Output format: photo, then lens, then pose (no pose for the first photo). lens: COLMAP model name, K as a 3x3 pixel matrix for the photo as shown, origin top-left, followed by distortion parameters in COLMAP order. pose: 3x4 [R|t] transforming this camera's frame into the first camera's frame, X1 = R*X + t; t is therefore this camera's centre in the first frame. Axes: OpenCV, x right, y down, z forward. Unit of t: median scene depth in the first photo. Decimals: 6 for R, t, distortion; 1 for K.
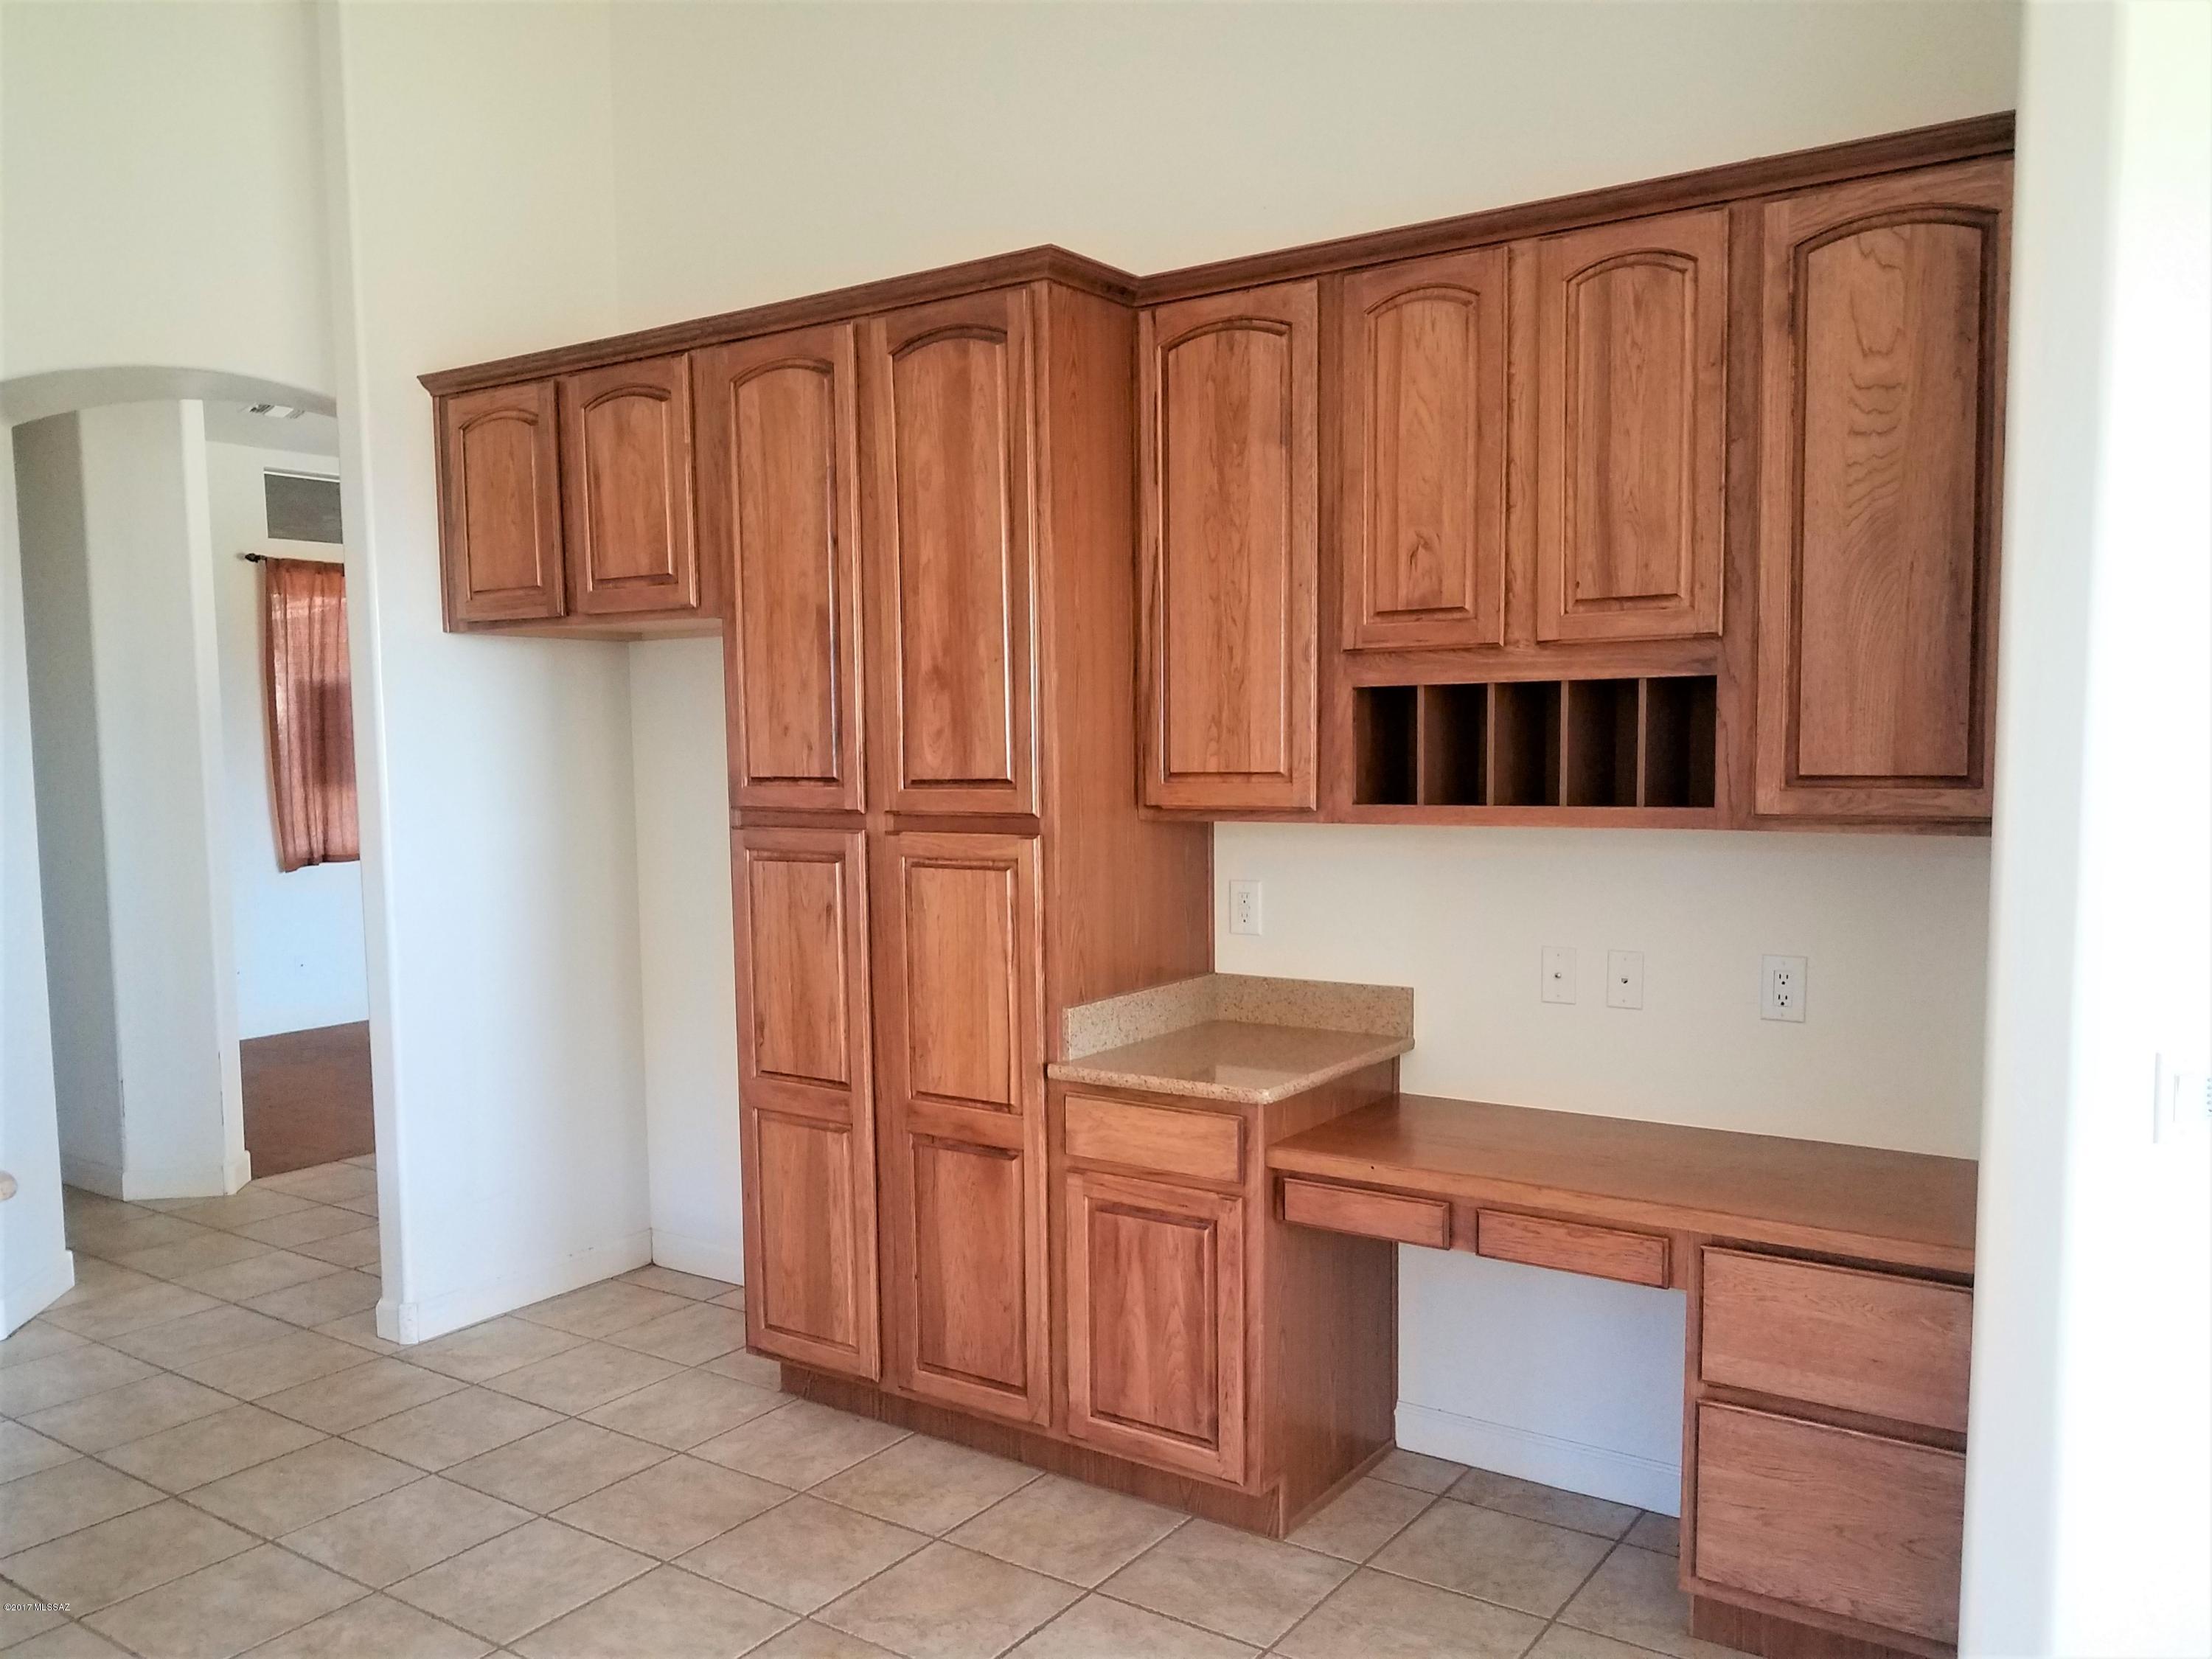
lens RADIAL K [[1722.9, 0, 1087.7], [0, 1722.9, 909.7], [0, 0, 1]] dist [0.007559, 0.005217]
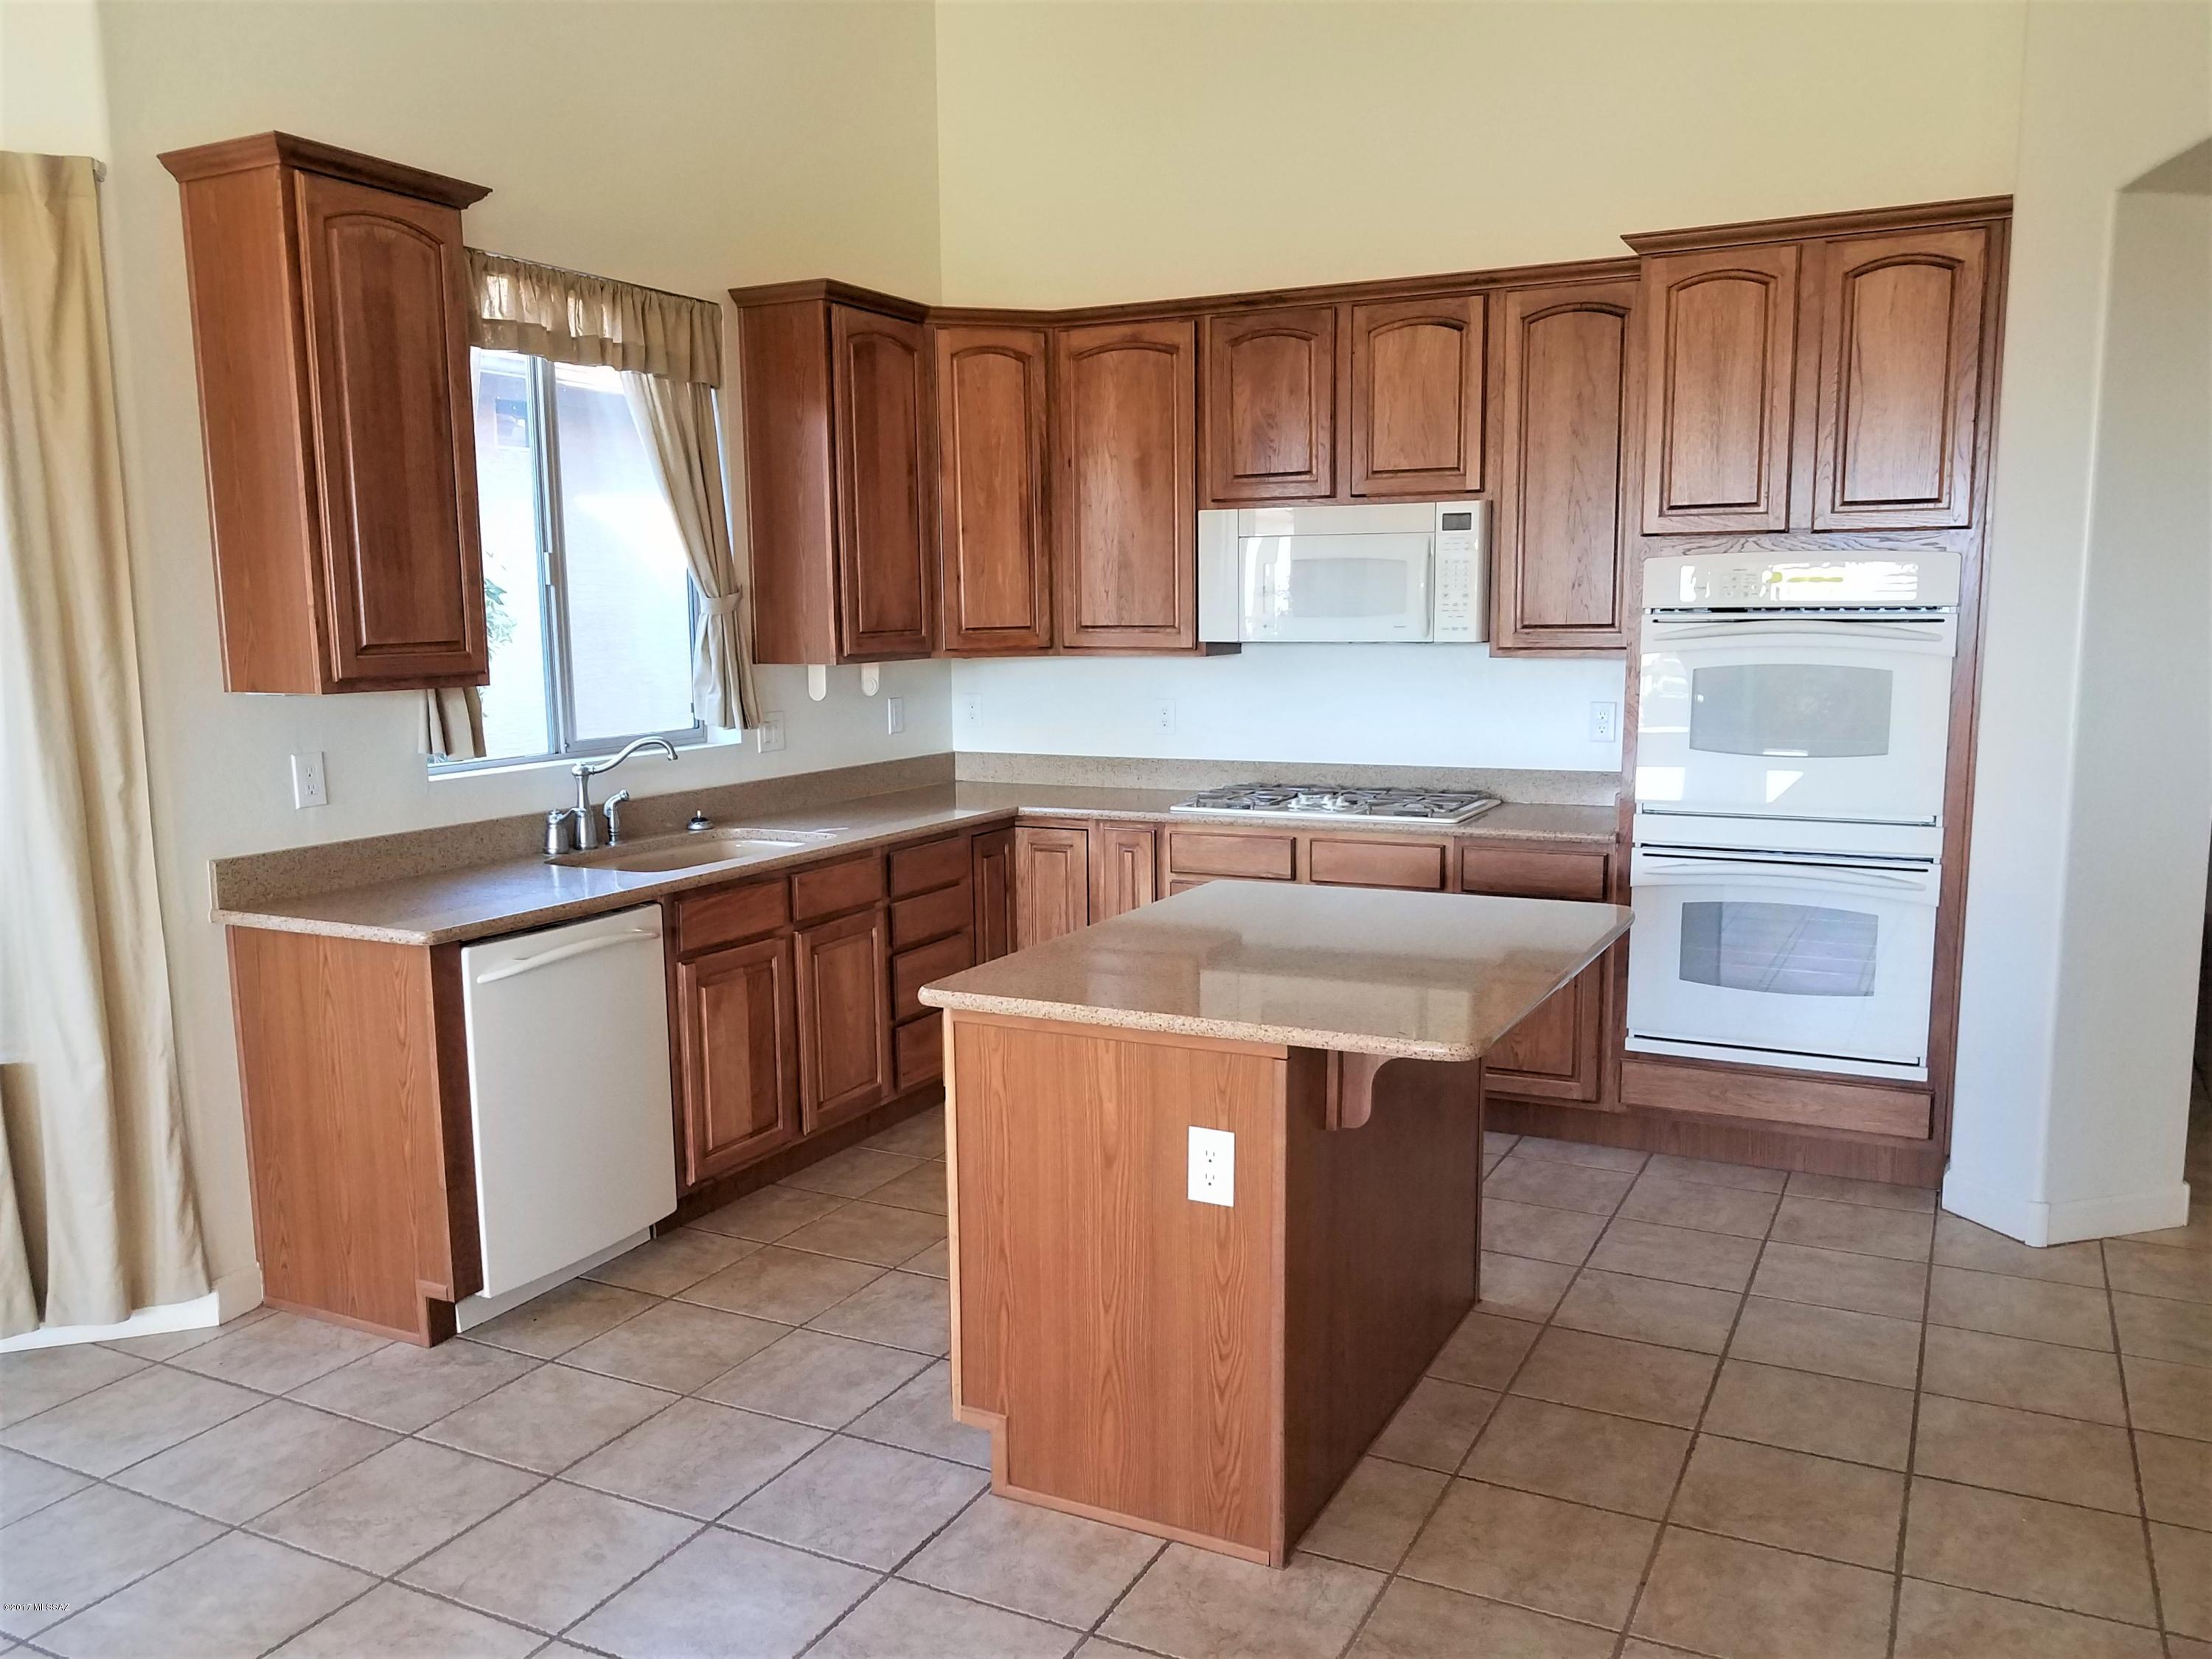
lens RADIAL K [[1748.1, 0, 1101.5], [0, 1748.1, 859.3], [0, 0, 1]] dist [0.008981, -0.001289]
pose [[0.140080, 0.155005, -0.977932, 0.223252], [-0.091614, 0.985462, 0.143076, -0.051009], [0.985893, 0.069550, 0.152245, 0.449883]]
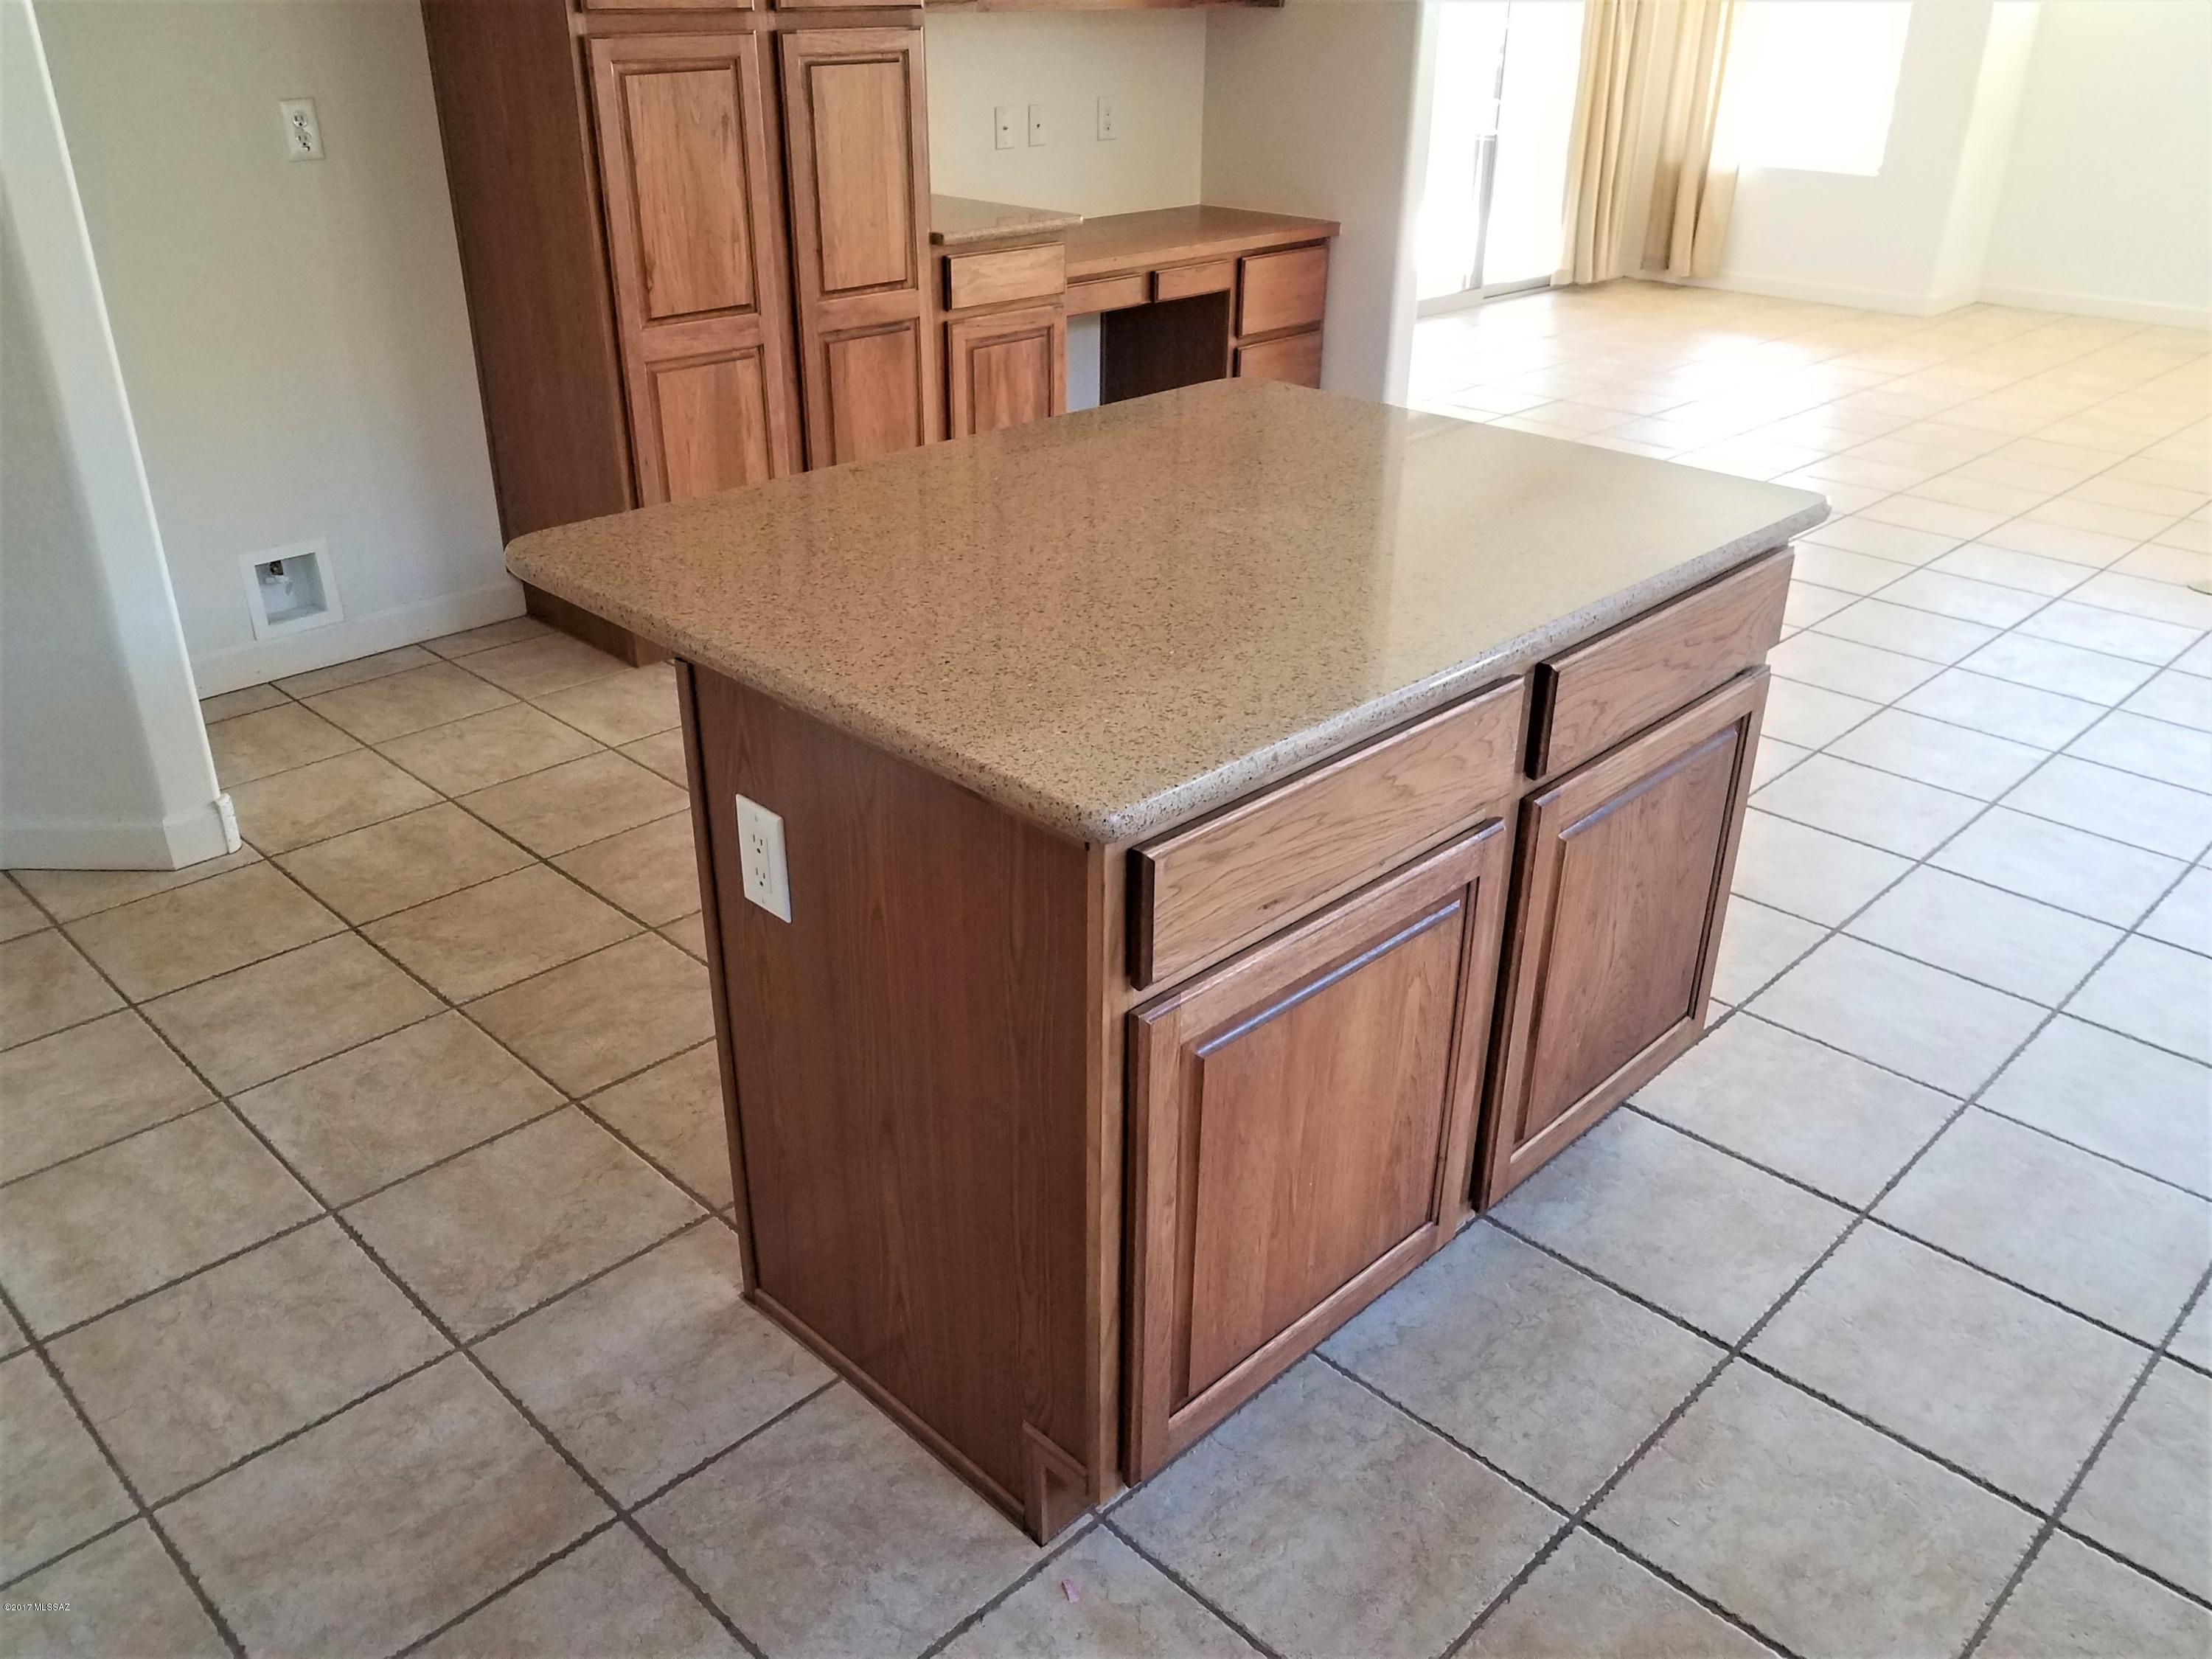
lens RADIAL K [[1748.1, 0, 1101.5], [0, 1748.1, 859.3], [0, 0, 1]] dist [0.008981, -0.001289]
pose [[0.164172, -0.439031, 0.883346, -1.223771], [0.089573, 0.898431, 0.429881, -0.033445], [-0.982357, 0.008550, 0.186822, 0.630775]]
